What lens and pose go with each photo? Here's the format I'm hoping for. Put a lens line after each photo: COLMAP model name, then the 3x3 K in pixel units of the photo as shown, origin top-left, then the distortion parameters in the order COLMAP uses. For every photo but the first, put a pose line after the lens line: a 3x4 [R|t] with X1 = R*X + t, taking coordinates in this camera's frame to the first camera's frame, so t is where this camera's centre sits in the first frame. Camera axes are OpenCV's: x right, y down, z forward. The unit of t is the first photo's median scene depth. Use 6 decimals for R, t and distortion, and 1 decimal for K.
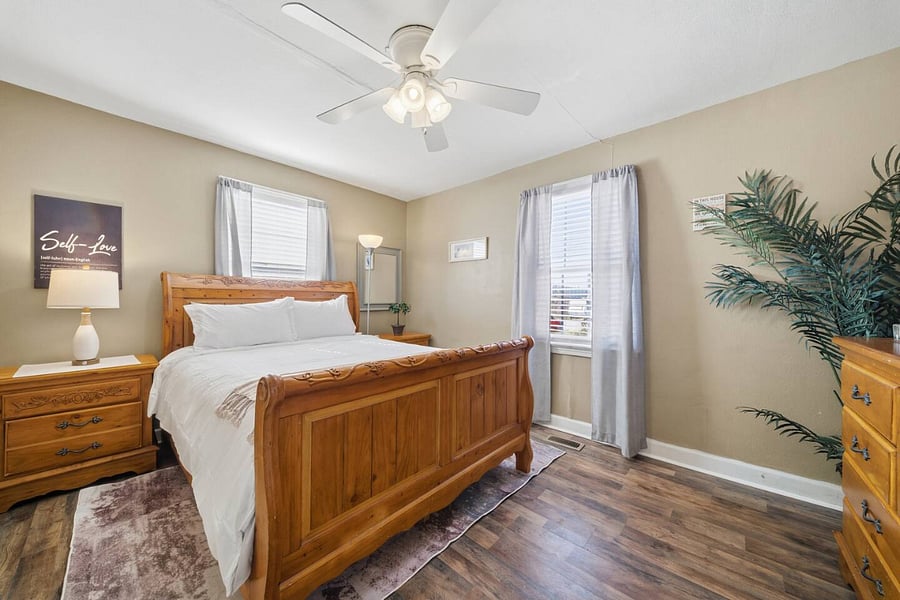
lens RADIAL K [[311.4, 0, 452.2], [0, 311.4, 300.1], [0, 0, 1]] dist [0.004903, -0.005516]
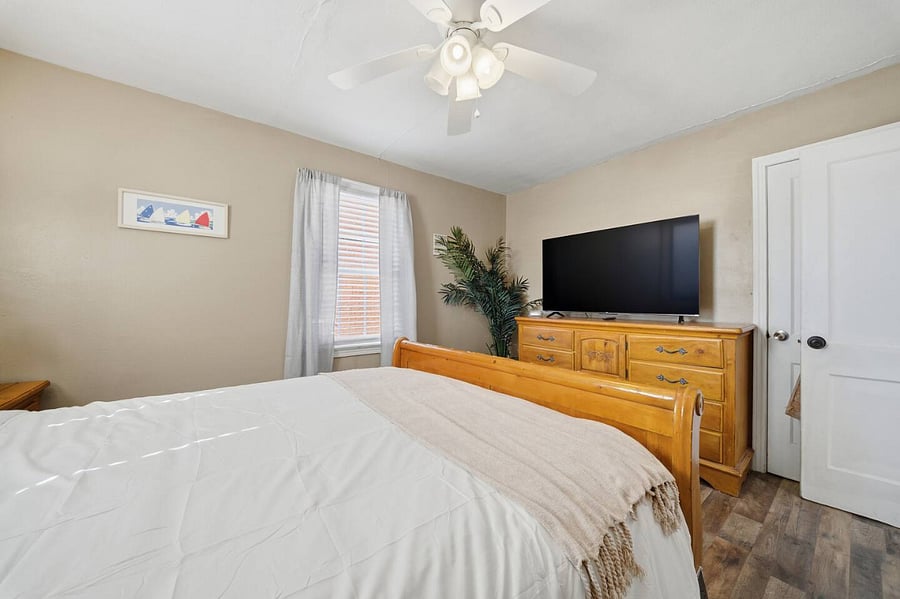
lens RADIAL K [[311.4, 0, 452.2], [0, 311.4, 299.6], [0, 0, 1]] dist [0.004903, -0.005516]
pose [[0.179526, -0.002414, 0.983750, -0.559480], [-0.001389, 0.999995, 0.002707, -0.007126], [-0.983752, -0.001853, 0.179522, 0.516411]]
